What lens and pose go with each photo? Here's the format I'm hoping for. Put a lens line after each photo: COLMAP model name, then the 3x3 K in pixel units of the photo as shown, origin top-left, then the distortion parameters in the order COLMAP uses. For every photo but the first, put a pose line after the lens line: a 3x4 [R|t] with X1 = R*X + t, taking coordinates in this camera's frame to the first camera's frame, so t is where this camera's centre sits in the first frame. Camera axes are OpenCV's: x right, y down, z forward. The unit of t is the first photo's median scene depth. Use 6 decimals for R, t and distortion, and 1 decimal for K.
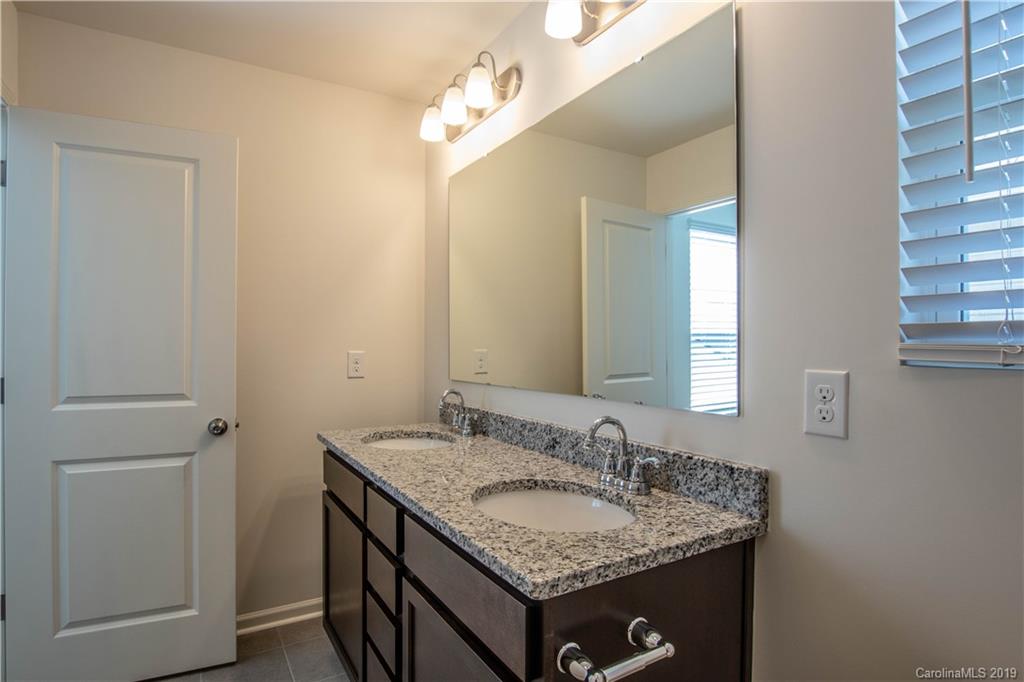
lens RADIAL K [[550.3, 0, 511.3], [0, 550.3, 339.6], [0, 0, 1]] dist [-0.006379, -0.000357]
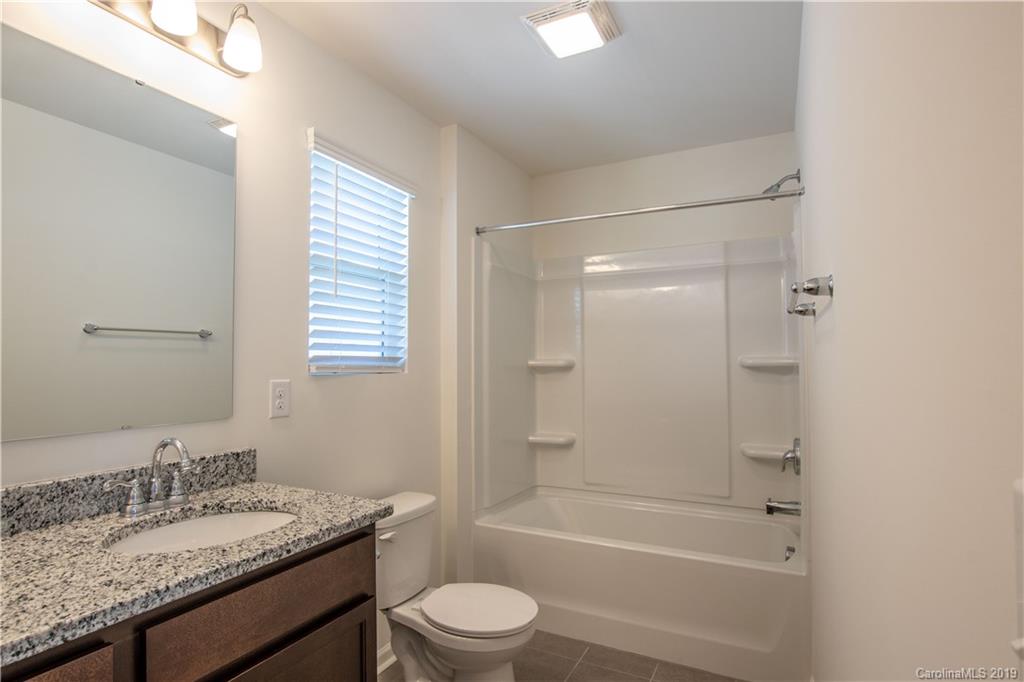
lens RADIAL K [[523.6, 0, 511.1], [0, 523.6, 349.1], [0, 0, 1]] dist [-0.038400, -0.000664]
pose [[-0.537385, 0.023610, 0.843007, -1.062688], [0.000008, 0.999608, -0.027991, 0.003069], [-0.843337, -0.015035, -0.537175, 1.088584]]
